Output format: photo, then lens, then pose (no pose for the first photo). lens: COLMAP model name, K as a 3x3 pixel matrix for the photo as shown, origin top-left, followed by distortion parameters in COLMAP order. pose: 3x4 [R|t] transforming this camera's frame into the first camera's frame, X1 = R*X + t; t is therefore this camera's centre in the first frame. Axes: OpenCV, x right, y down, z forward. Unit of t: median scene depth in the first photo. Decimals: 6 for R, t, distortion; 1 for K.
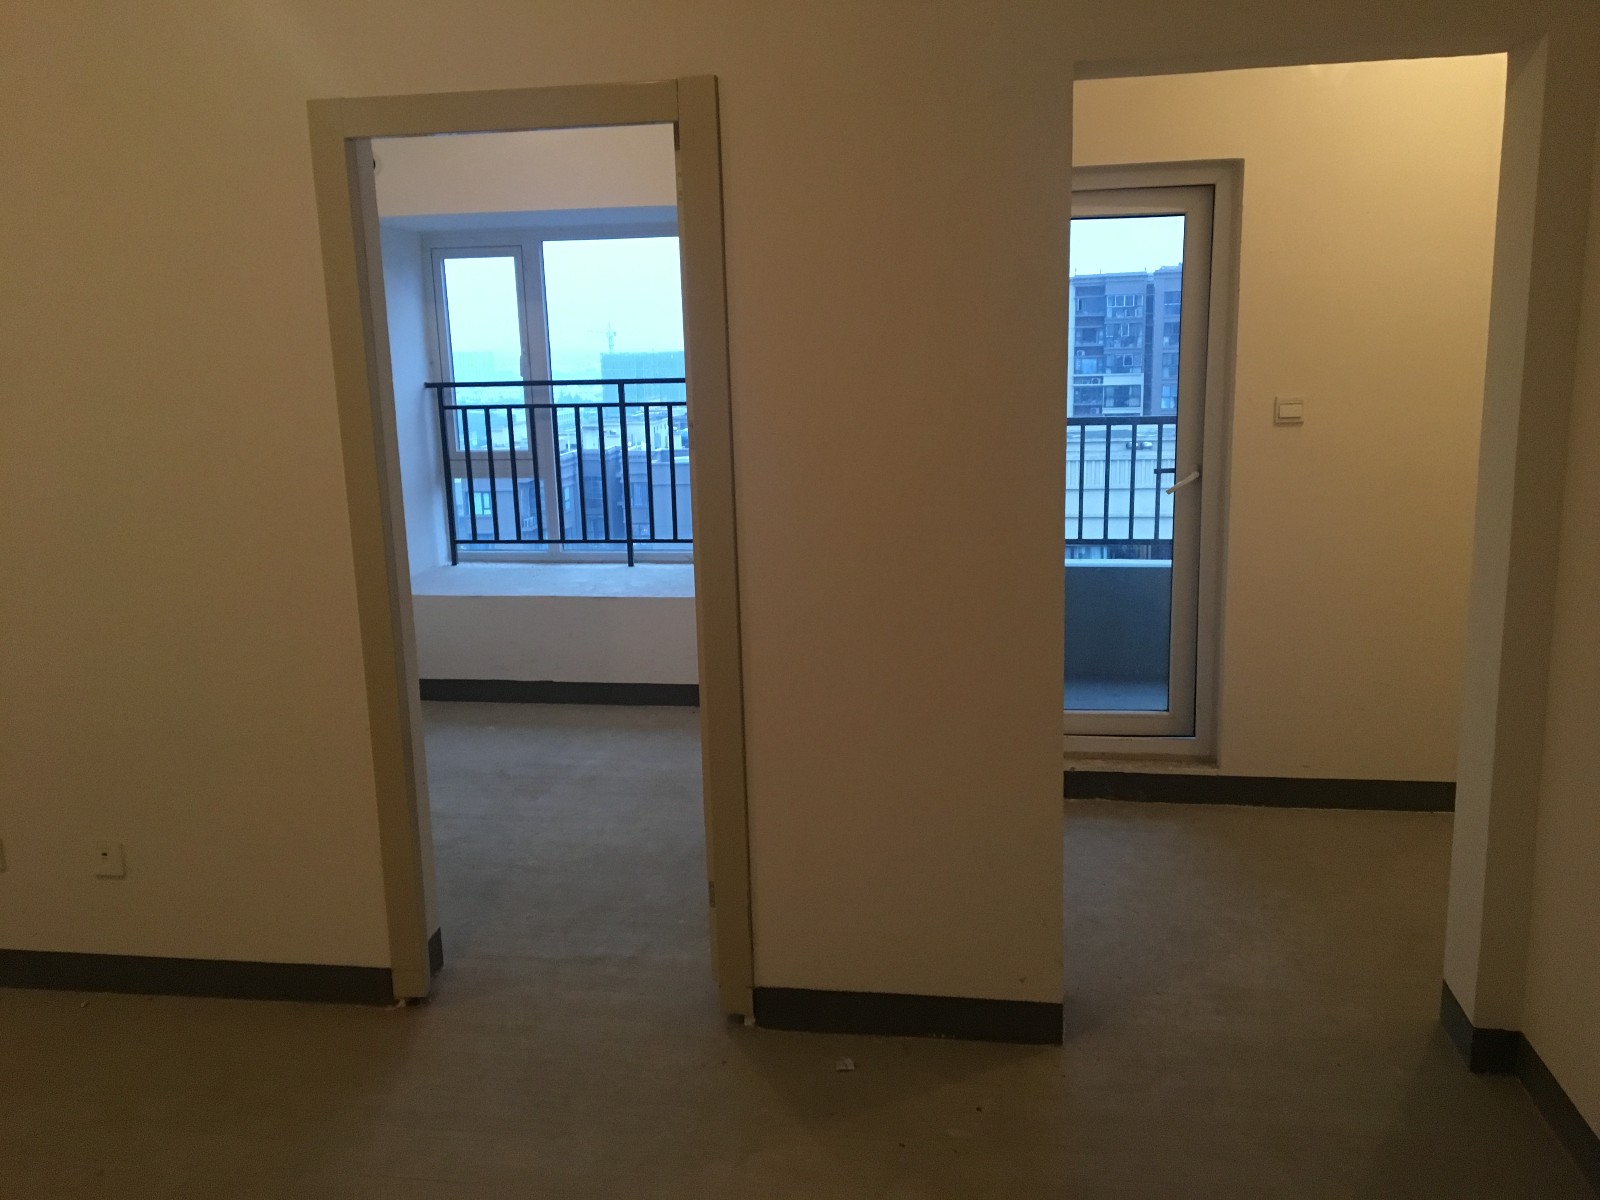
lens RADIAL K [[1331.0, 0, 816.2], [0, 1331.0, 611.8], [0, 0, 1]] dist [0.062357, -0.085123]
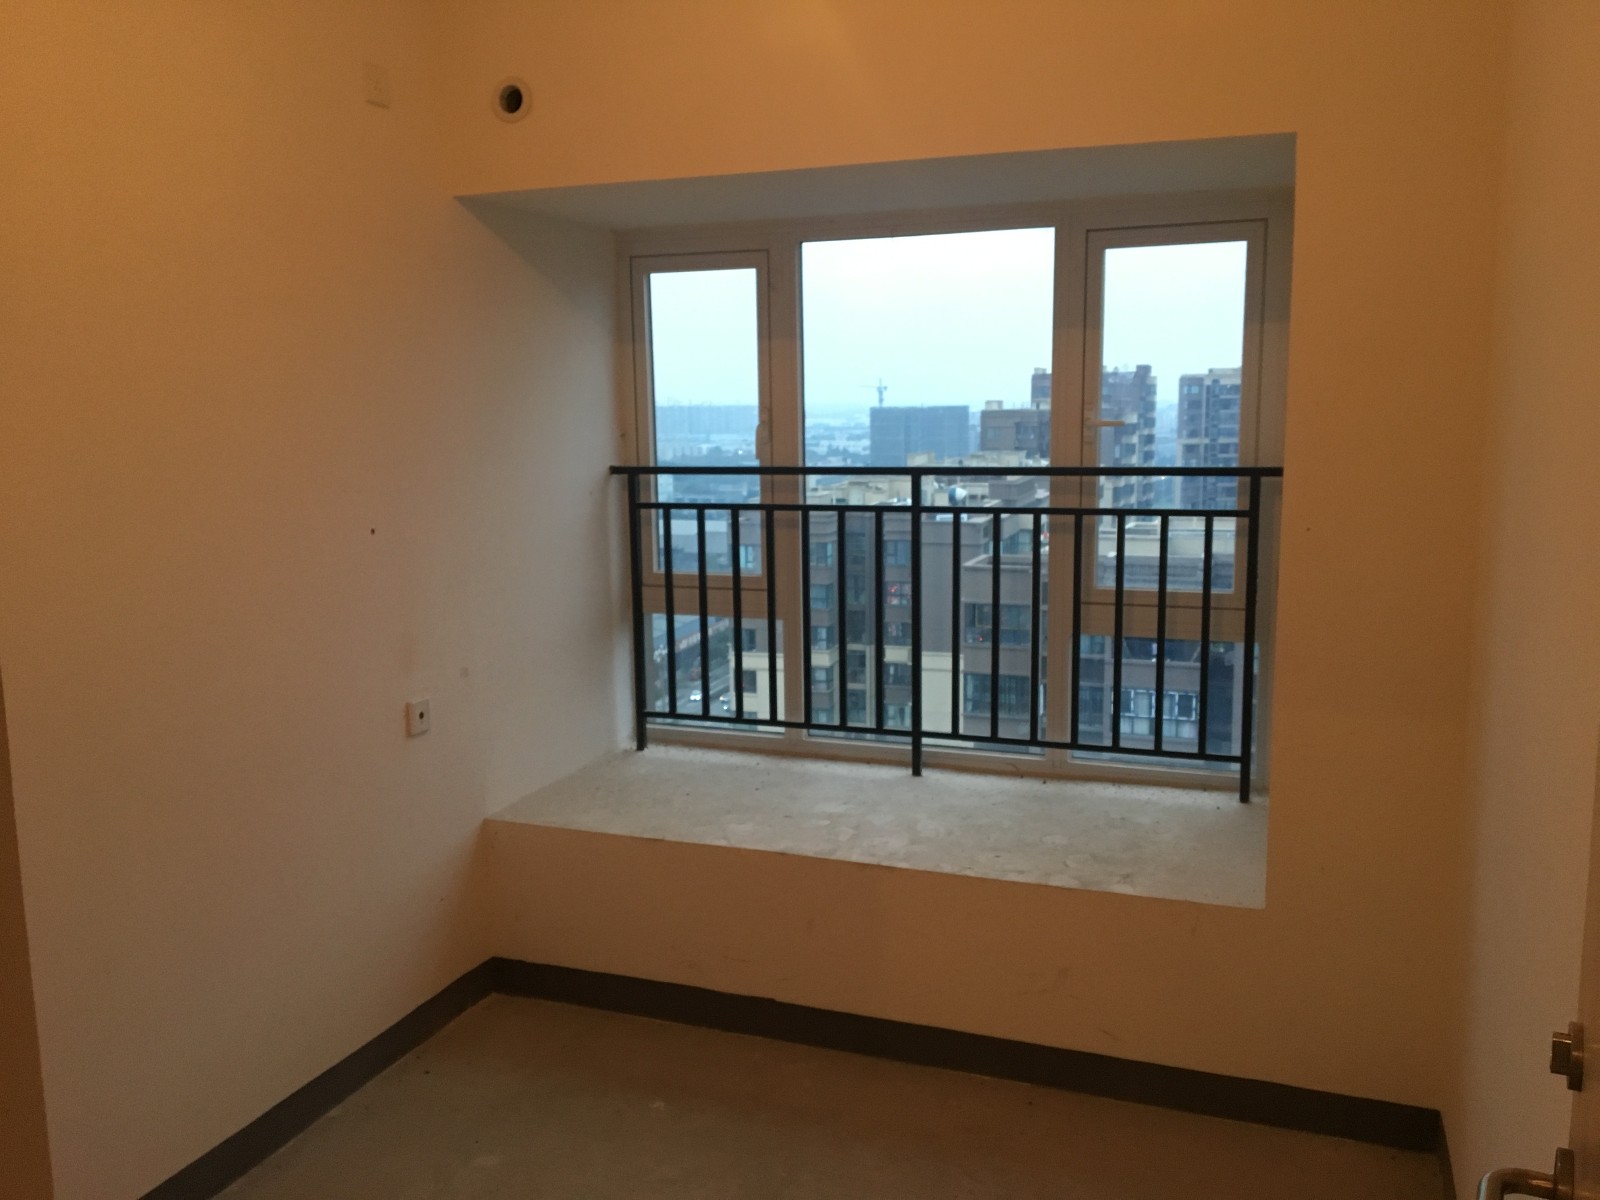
lens RADIAL K [[1331.0, 0, 784.3], [0, 1331.0, 602.0], [0, 0, 1]] dist [0.062357, -0.085123]
pose [[0.975728, 0.043588, -0.214602, -0.071647], [-0.053511, 0.997740, -0.040648, -0.084566], [0.212345, 0.051146, 0.975855, 0.397996]]
